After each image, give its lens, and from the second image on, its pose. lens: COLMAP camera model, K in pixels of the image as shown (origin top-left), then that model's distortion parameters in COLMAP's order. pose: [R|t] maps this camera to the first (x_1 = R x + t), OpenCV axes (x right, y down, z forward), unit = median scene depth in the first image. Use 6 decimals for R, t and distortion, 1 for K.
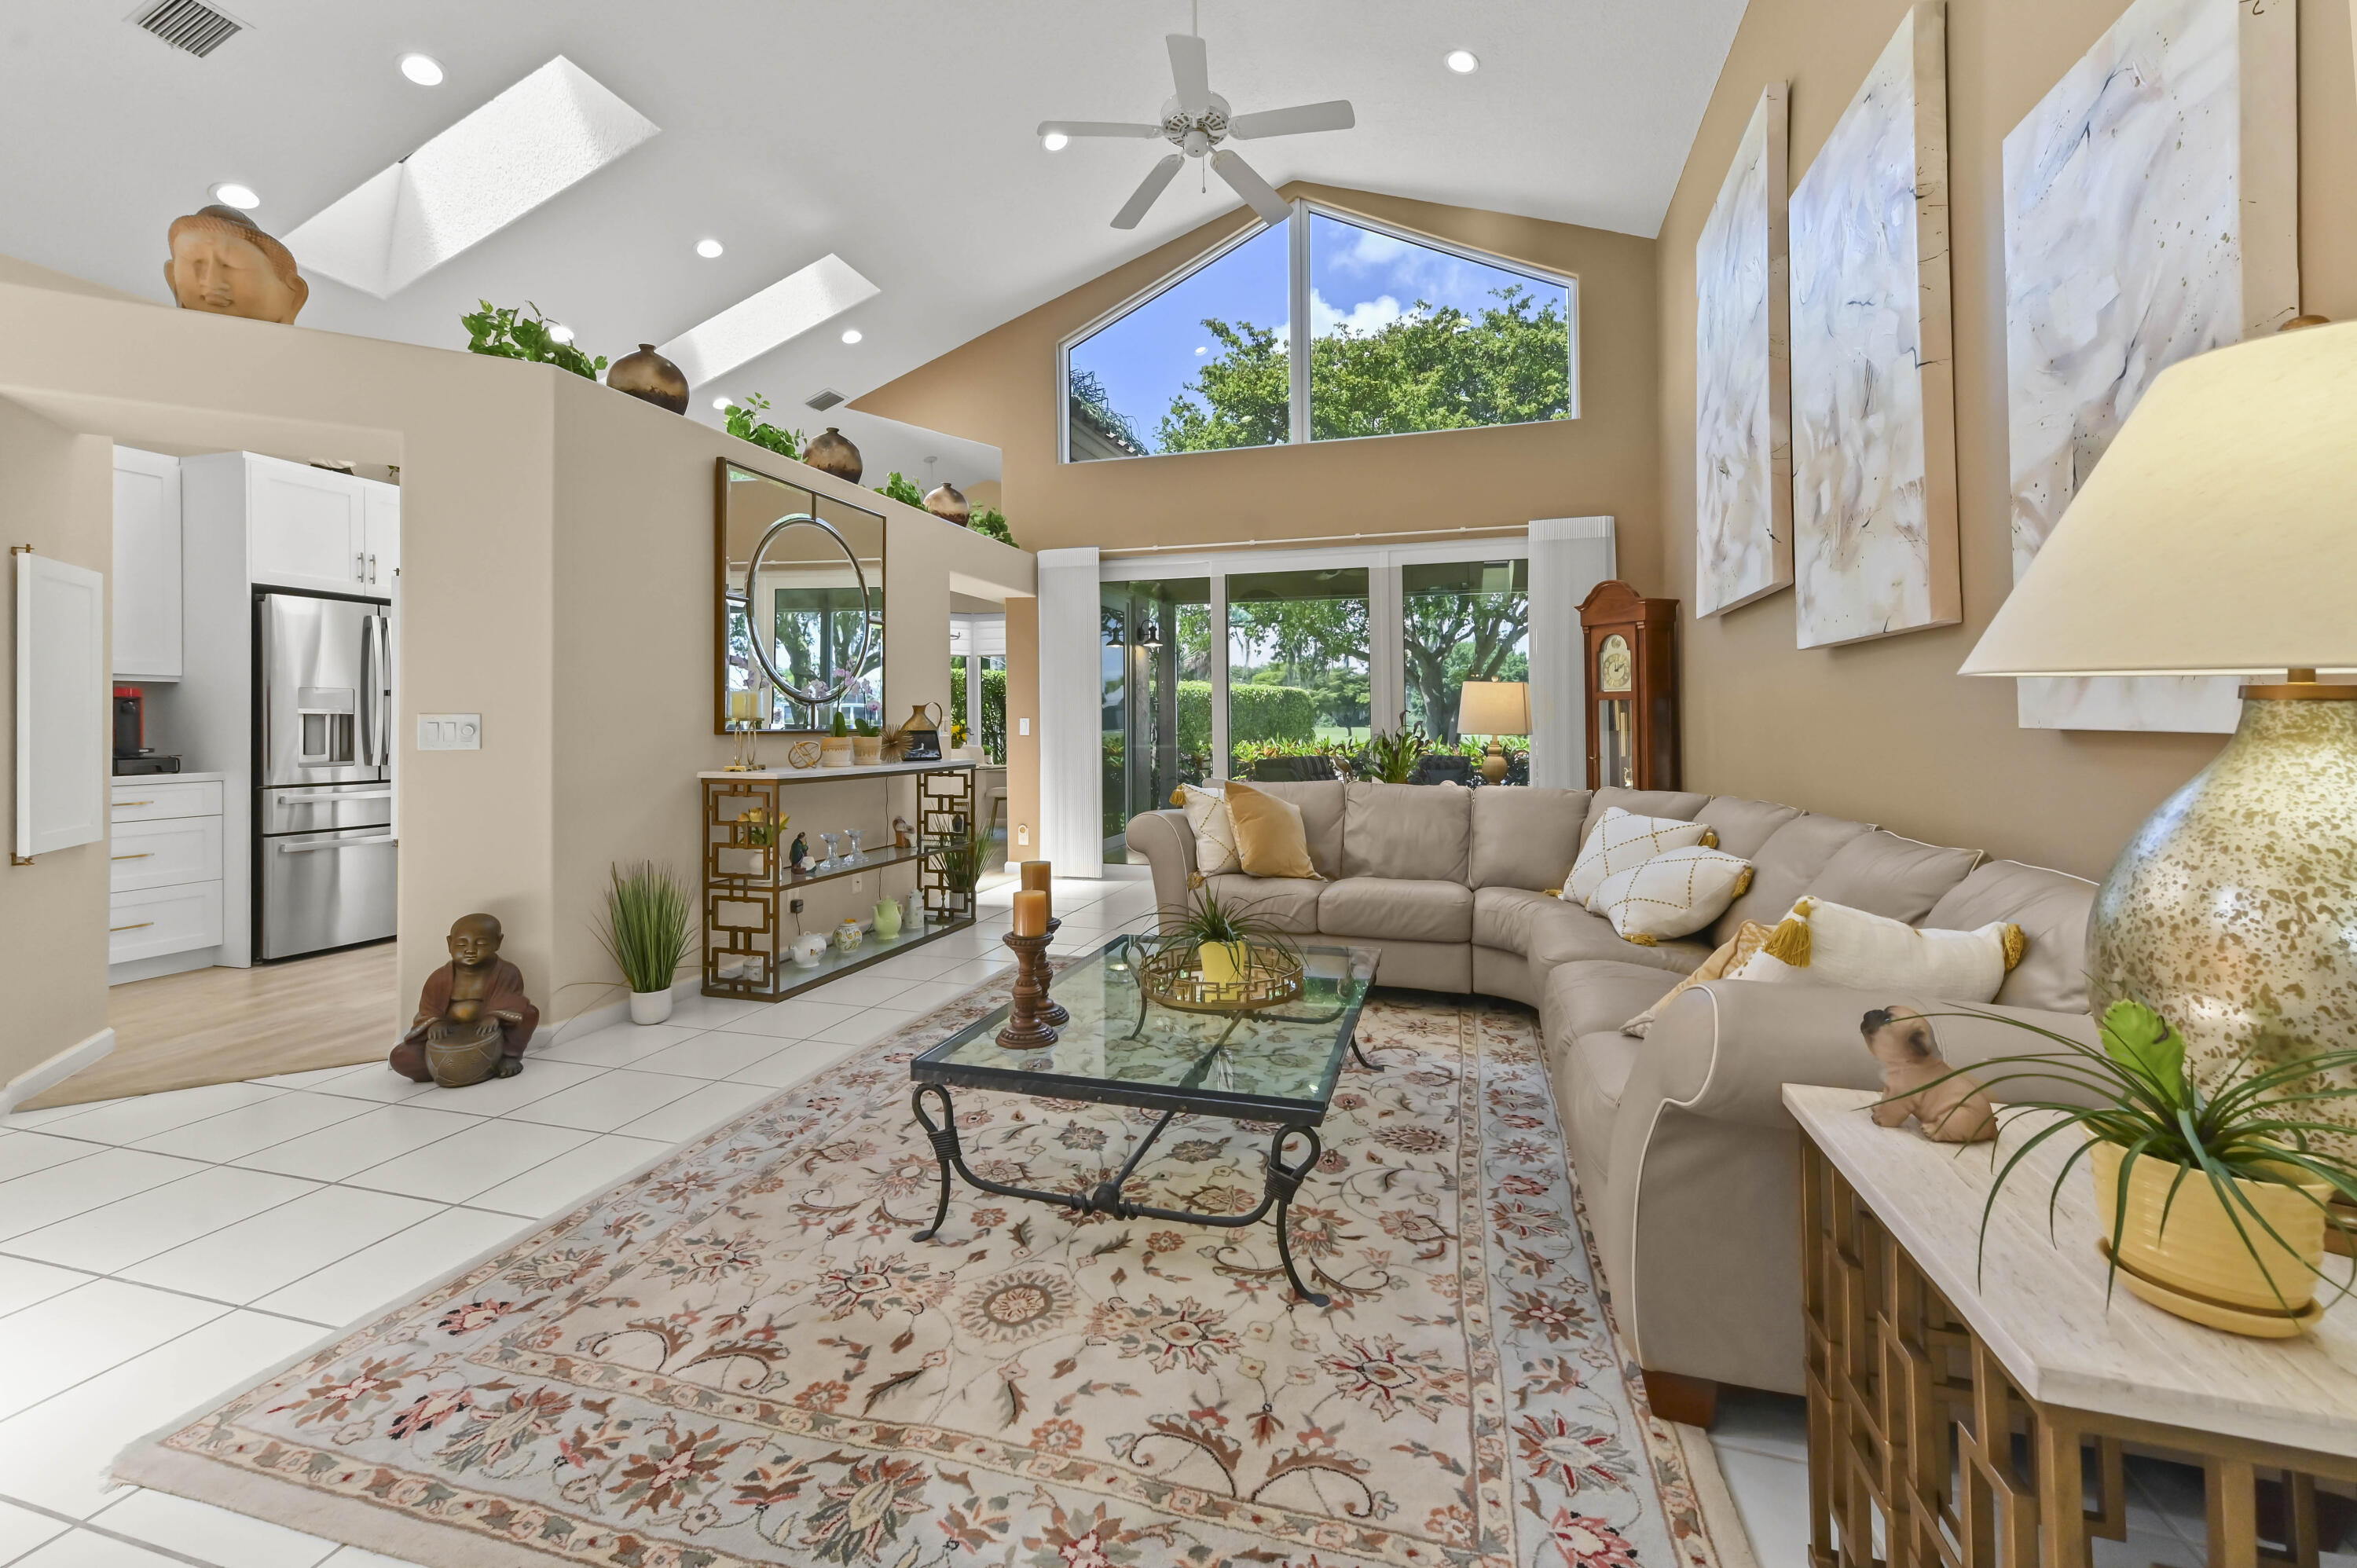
lens RADIAL K [[944.7, 0, 1192.7], [0, 944.7, 708.2], [0, 0, 1]] dist [0.012665, 0.000736]
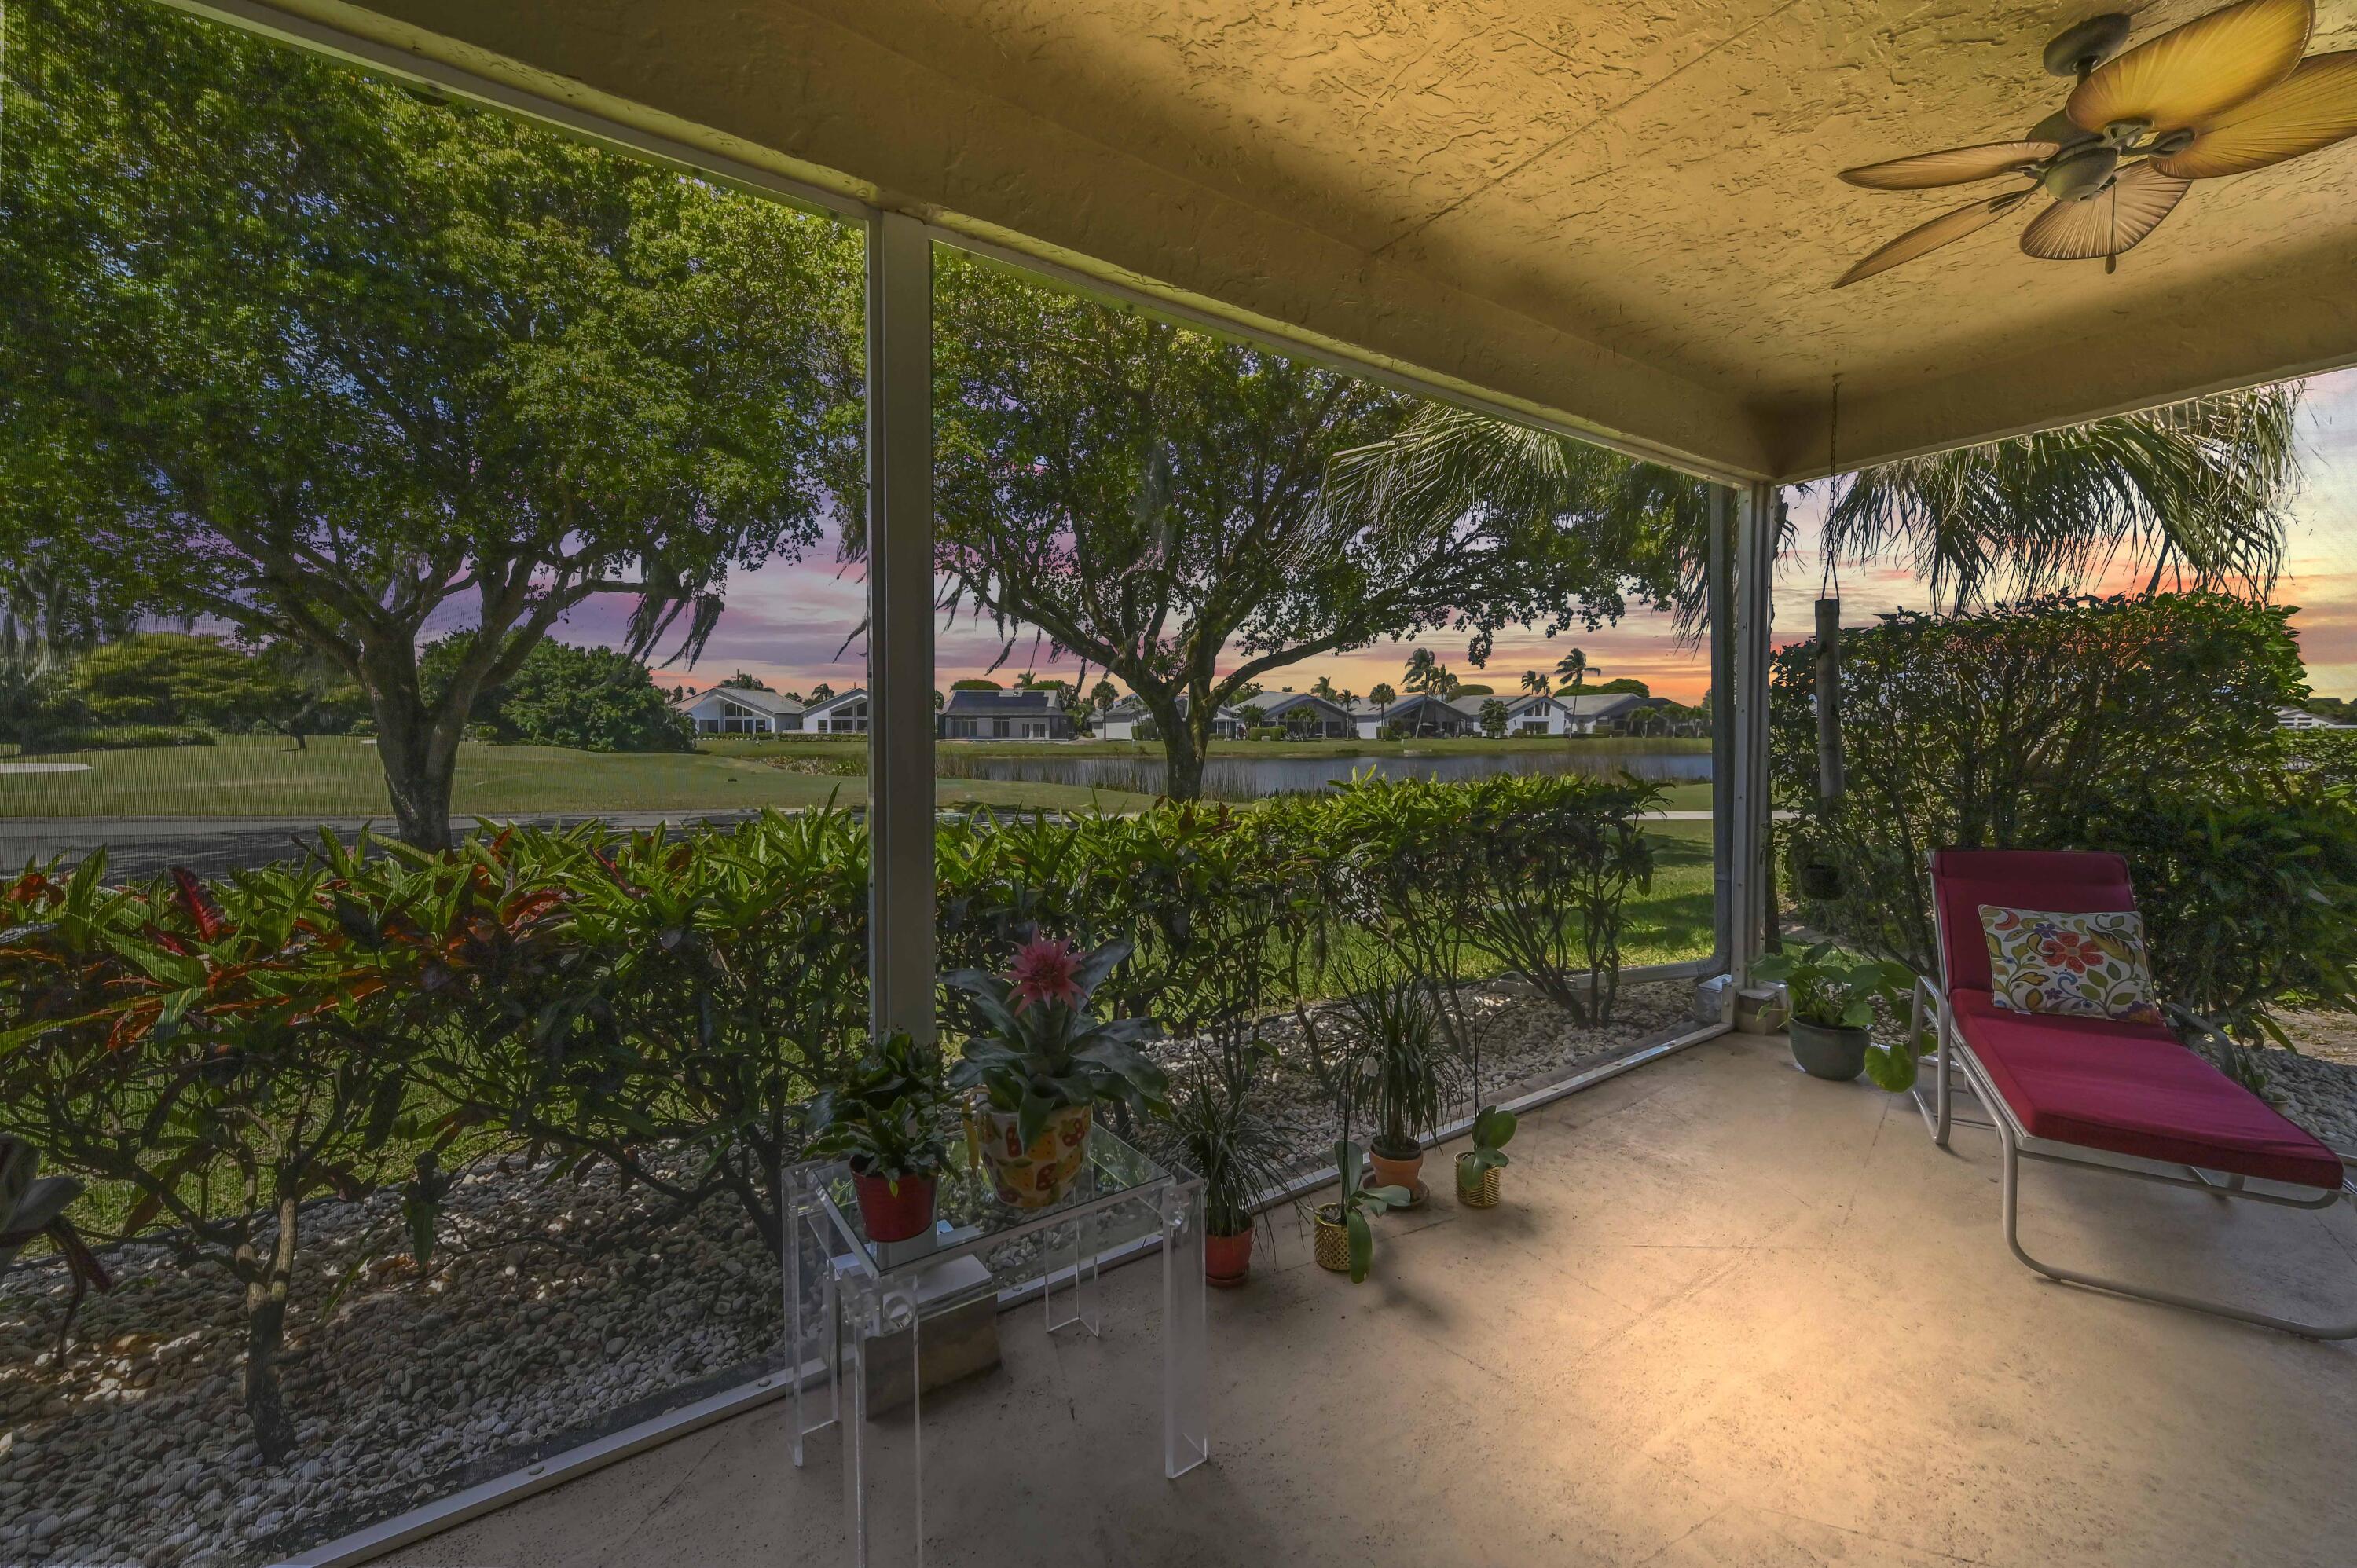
lens RADIAL K [[944.7, 0, 1170.8], [0, 944.7, 775.4], [0, 0, 1]] dist [0.012665, 0.000736]
pose [[0.630727, -0.033189, 0.775295, 1.045467], [-0.014312, 0.998417, 0.054384, -0.014076], [-0.775873, -0.045398, 0.629254, 2.957362]]
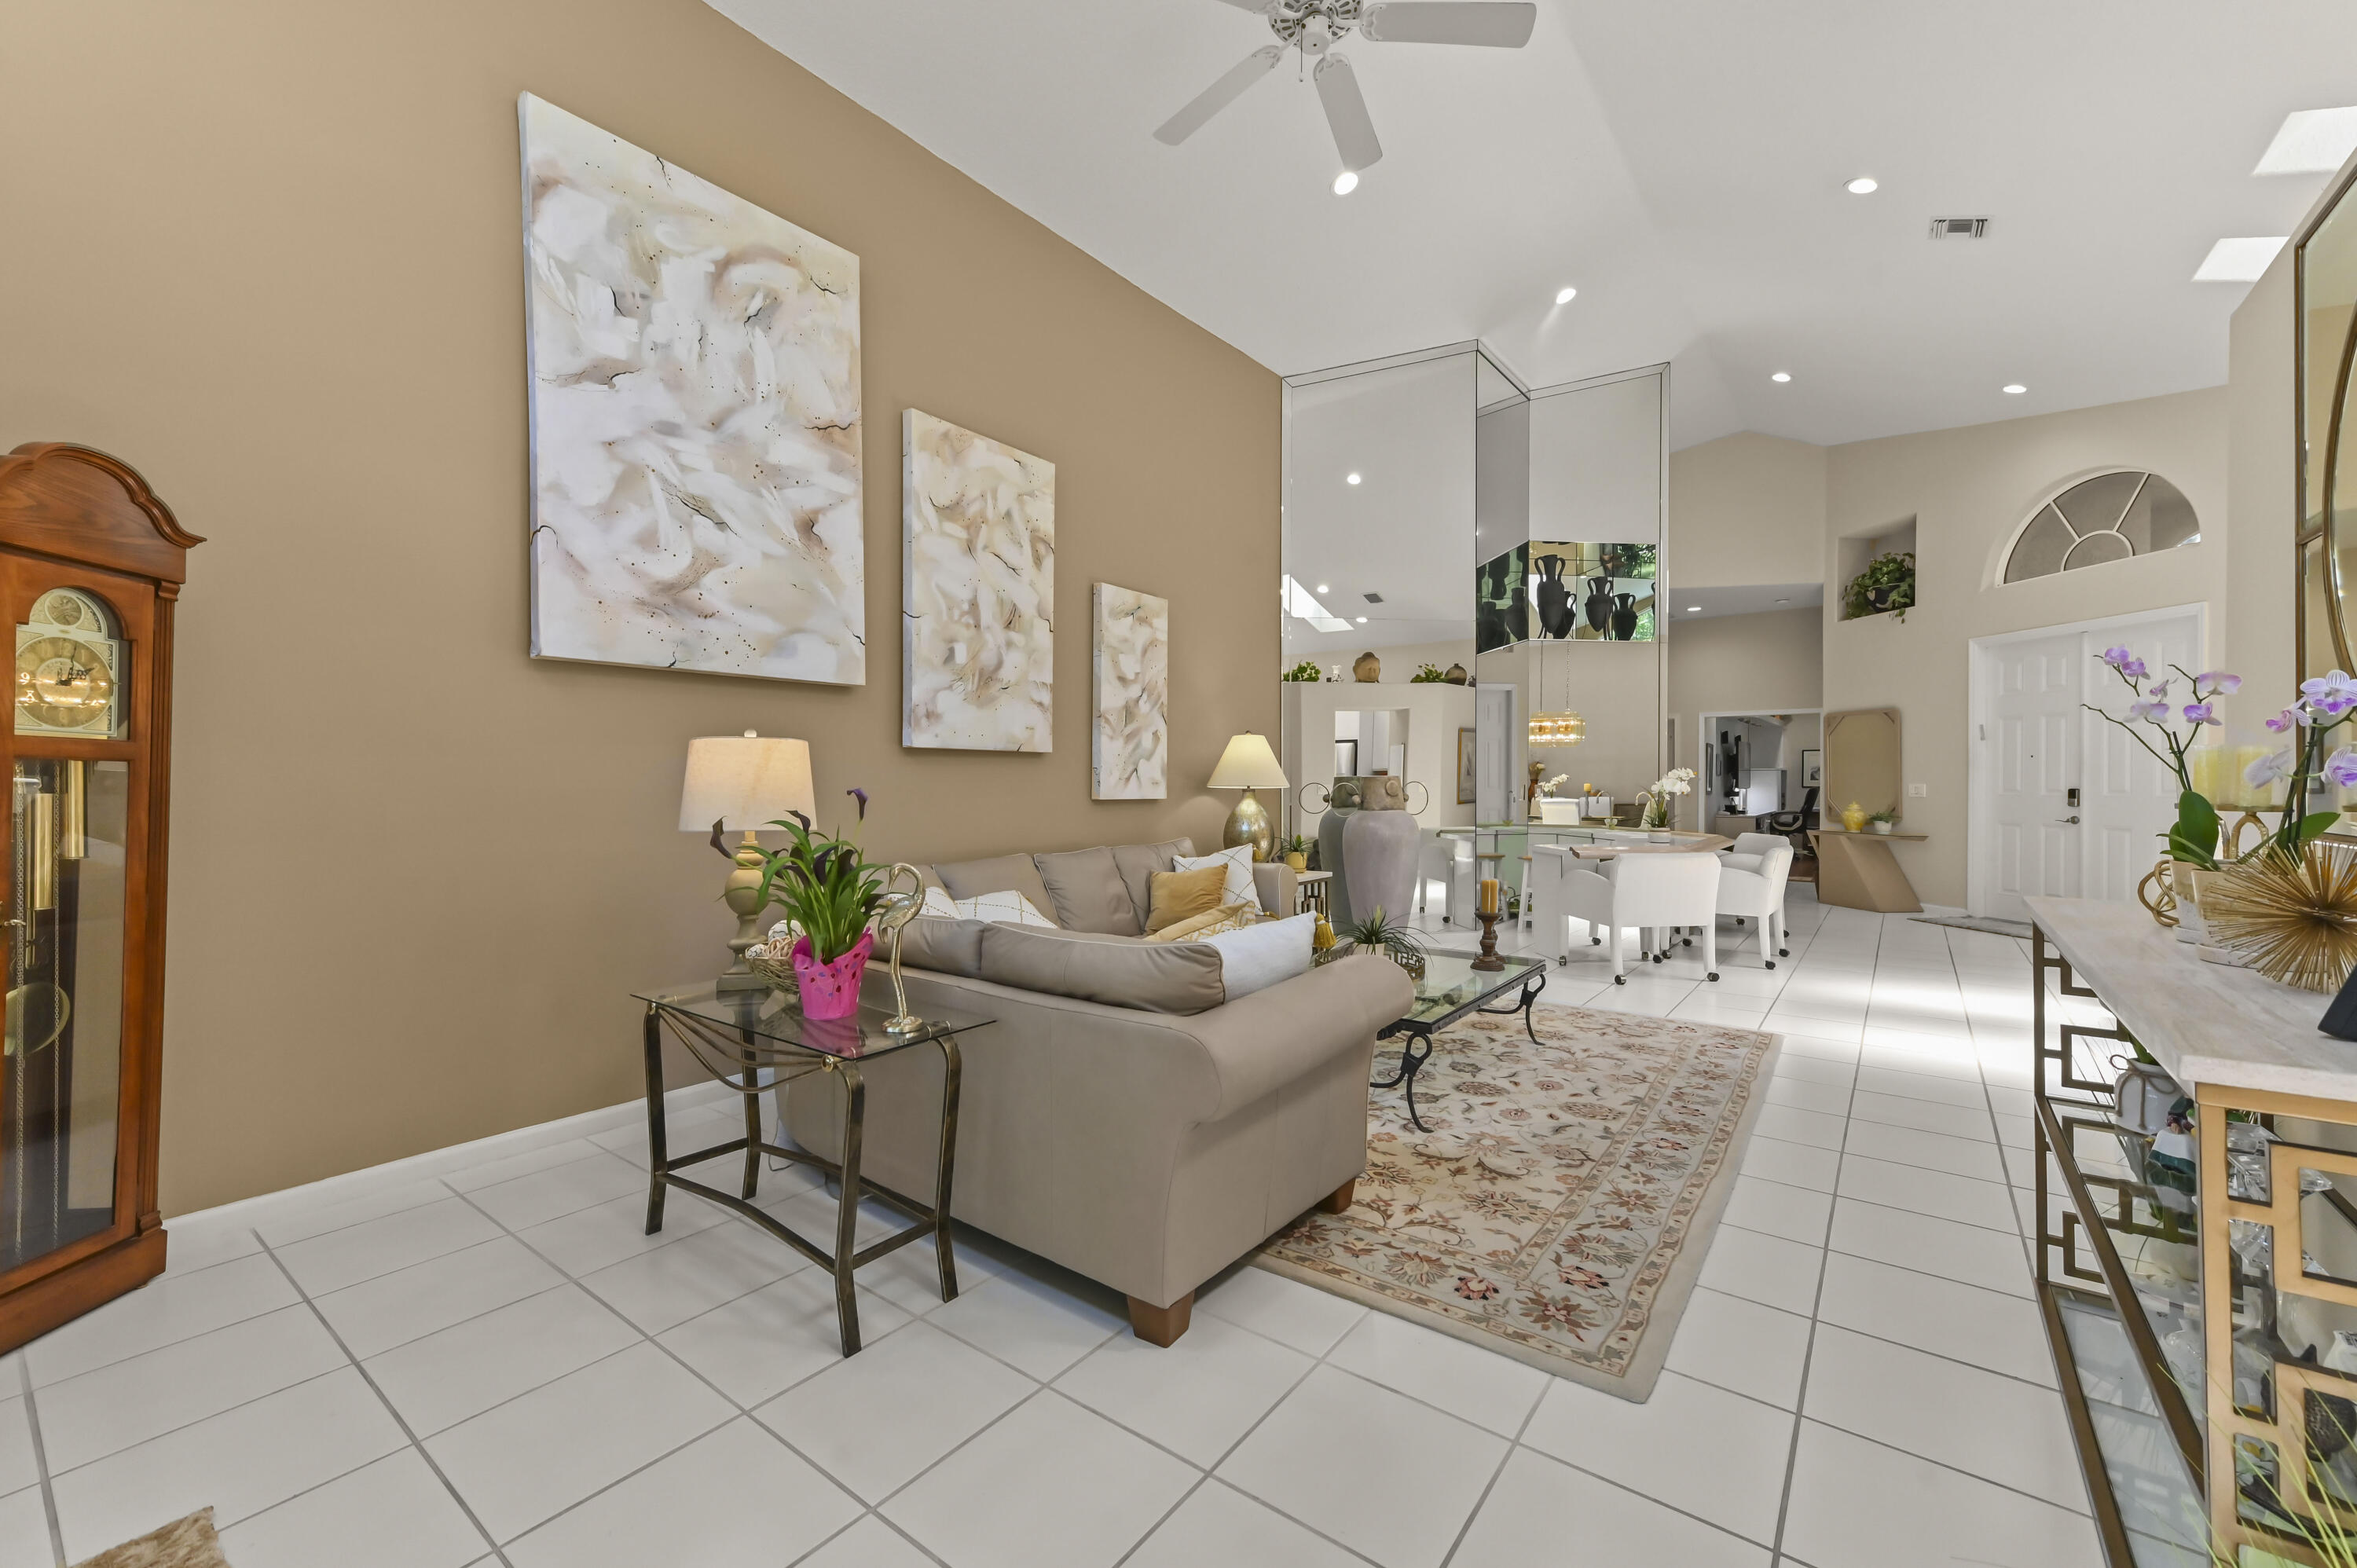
lens RADIAL K [[944.7, 0, 1166.9], [0, 944.7, 792.3], [0, 0, 1]] dist [0.012665, 0.000736]
pose [[-0.929008, 0.001757, 0.370055, -0.245482], [-0.000641, 0.999980, -0.006357, 0.013934], [-0.370059, -0.006142, -0.928988, 2.702047]]
